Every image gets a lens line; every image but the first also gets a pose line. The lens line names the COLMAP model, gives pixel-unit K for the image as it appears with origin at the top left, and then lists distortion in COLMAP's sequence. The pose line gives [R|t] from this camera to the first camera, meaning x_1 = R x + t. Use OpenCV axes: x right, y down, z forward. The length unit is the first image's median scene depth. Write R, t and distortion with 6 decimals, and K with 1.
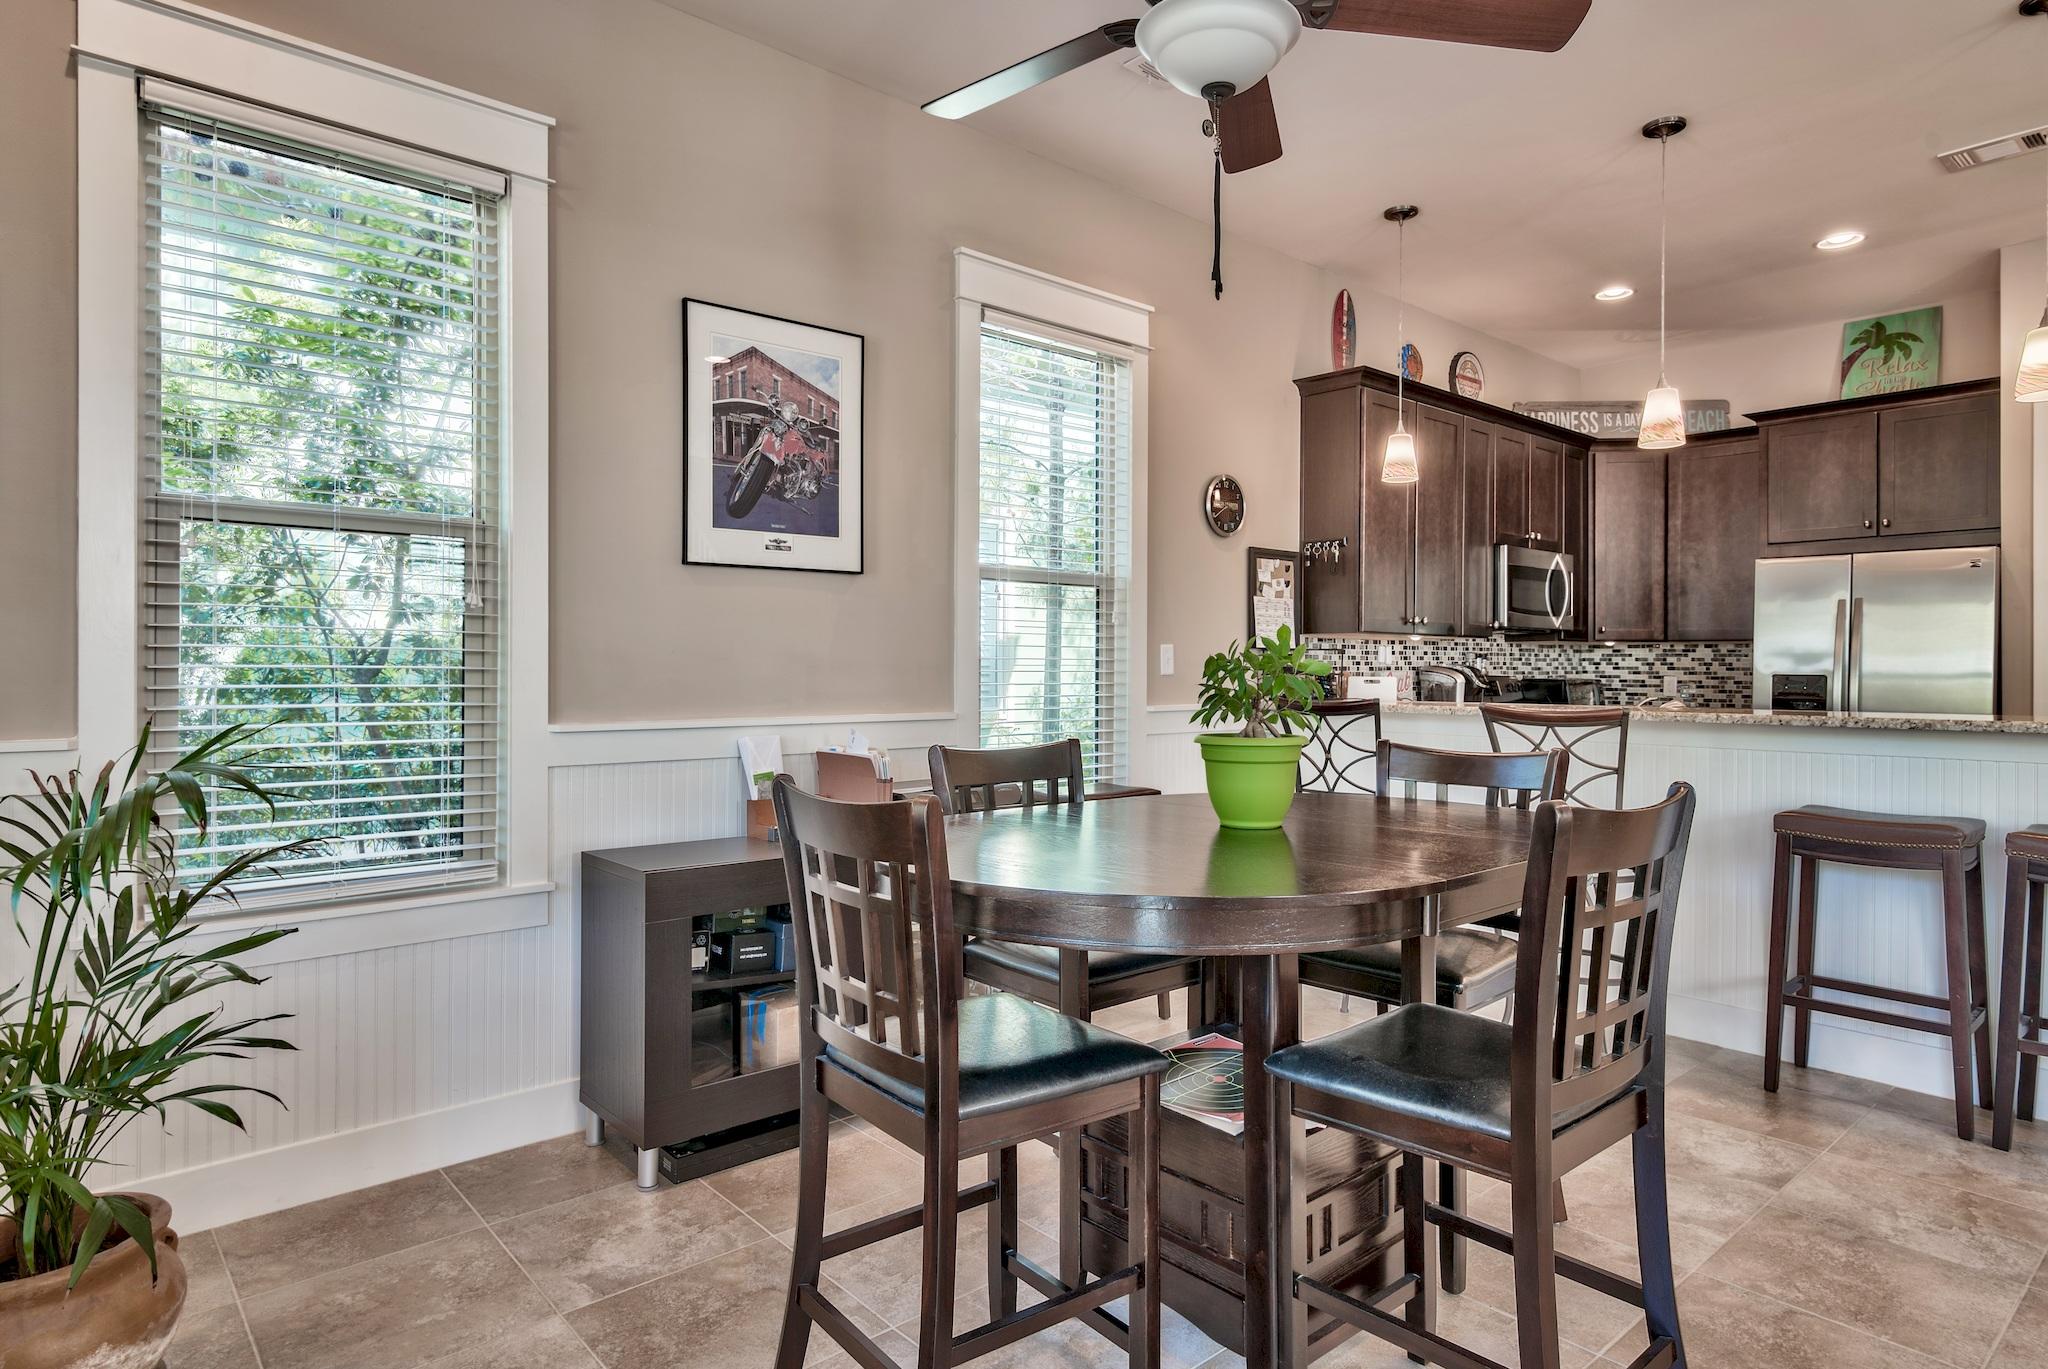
lens RADIAL K [[1177.9, 0, 1028.6], [0, 1177.9, 671.5], [0, 0, 1]] dist [0.012445, -0.000232]
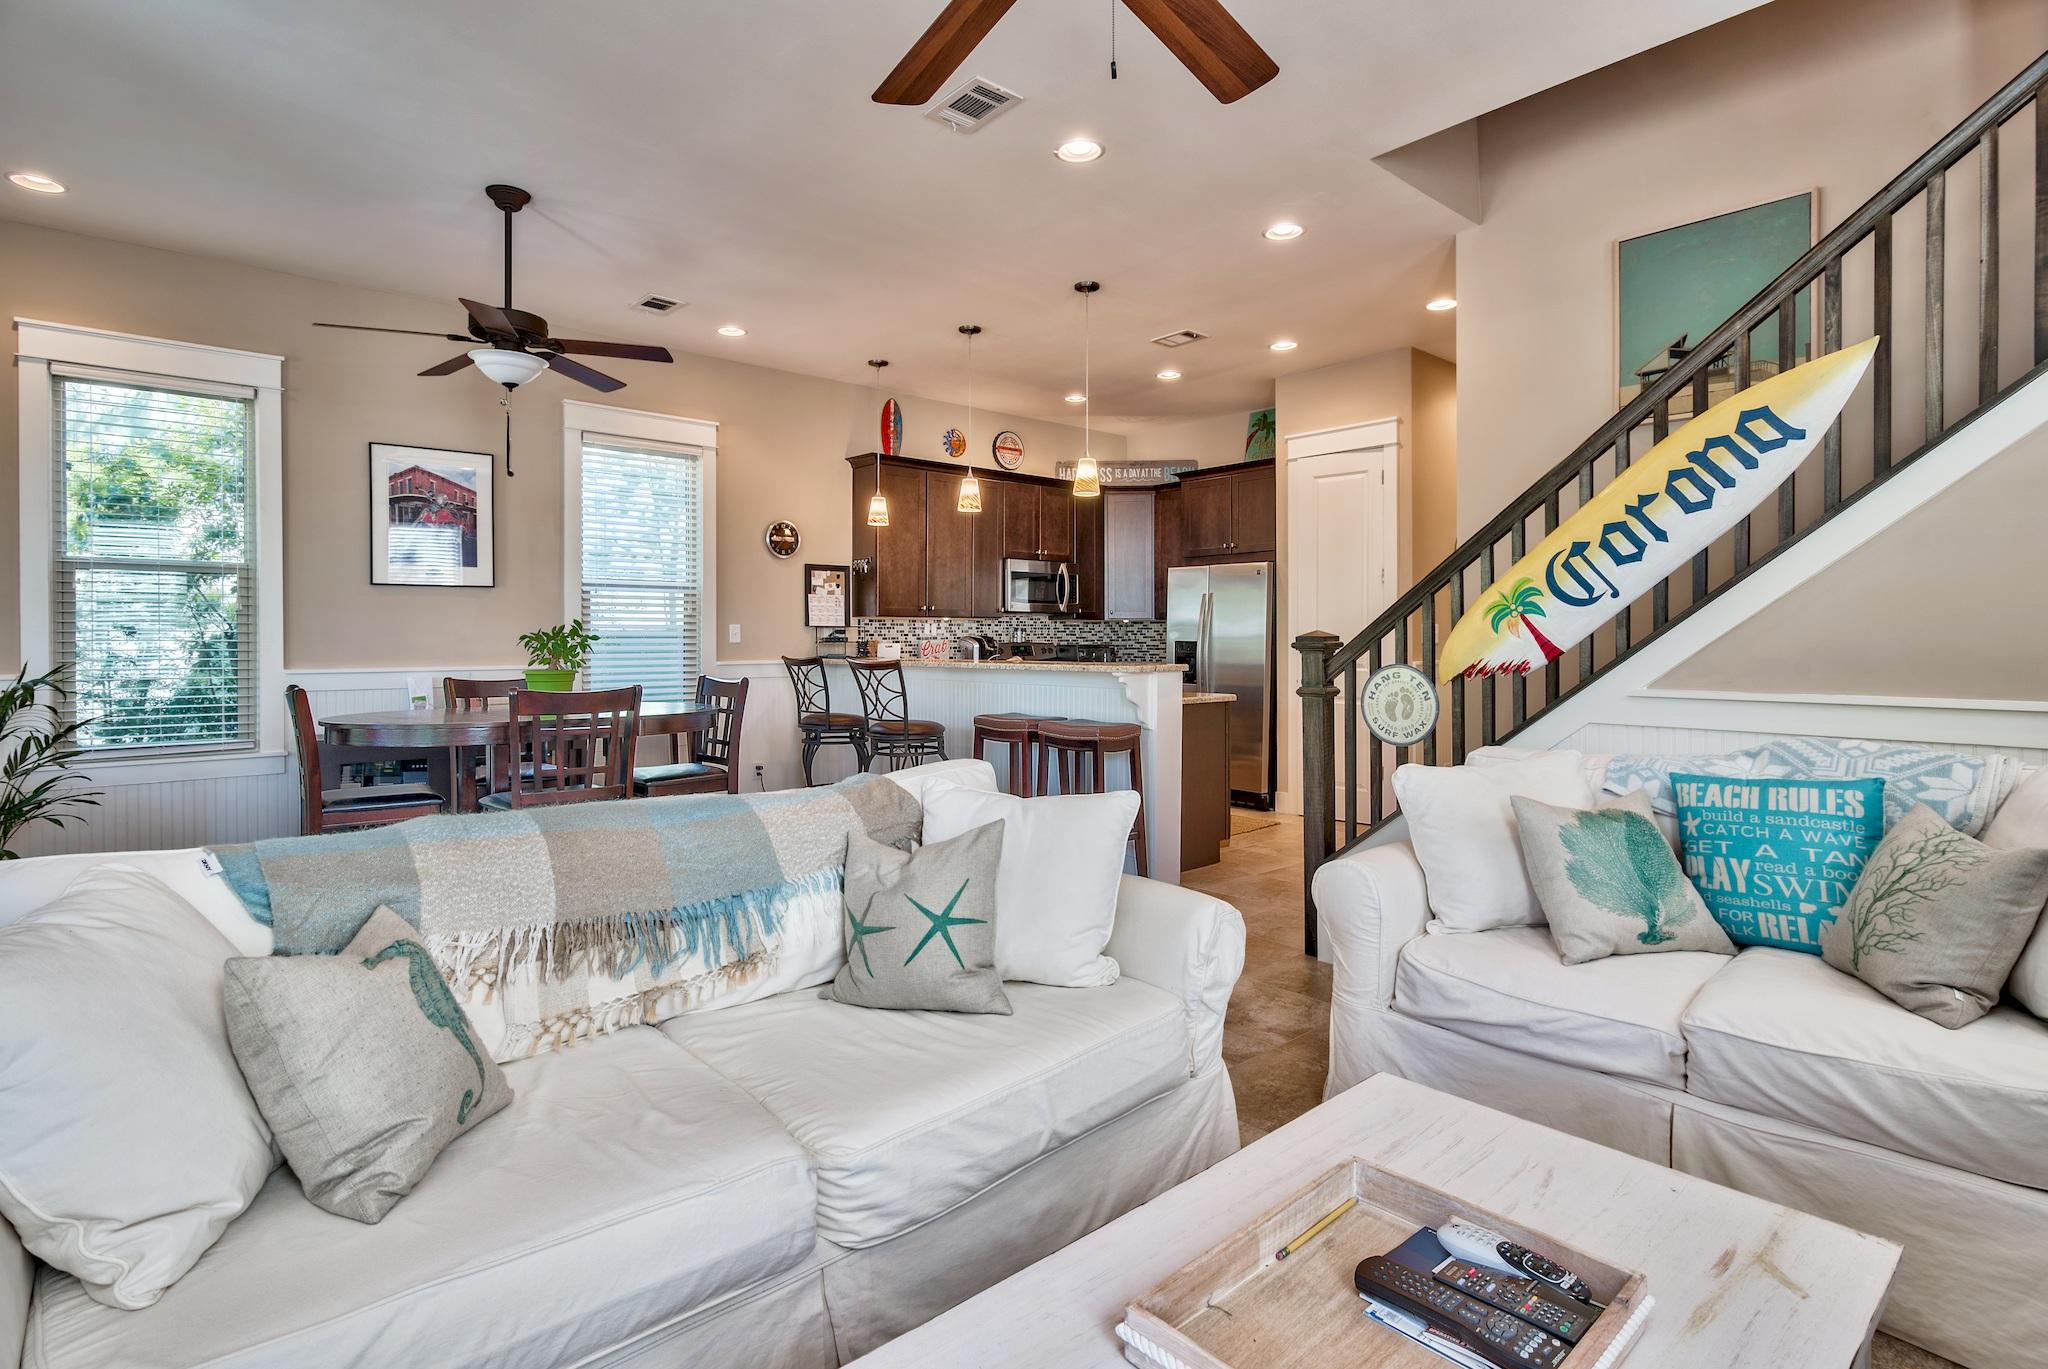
lens RADIAL K [[1029.2, 0, 1031.4], [0, 1029.2, 646.5], [0, 0, 1]] dist [-0.000044, 0.000647]
pose [[0.999986, -0.002994, 0.004386, 0.457489], [0.002962, 0.999970, 0.007178, -0.000913], [-0.004407, -0.007165, 0.999965, -0.390794]]
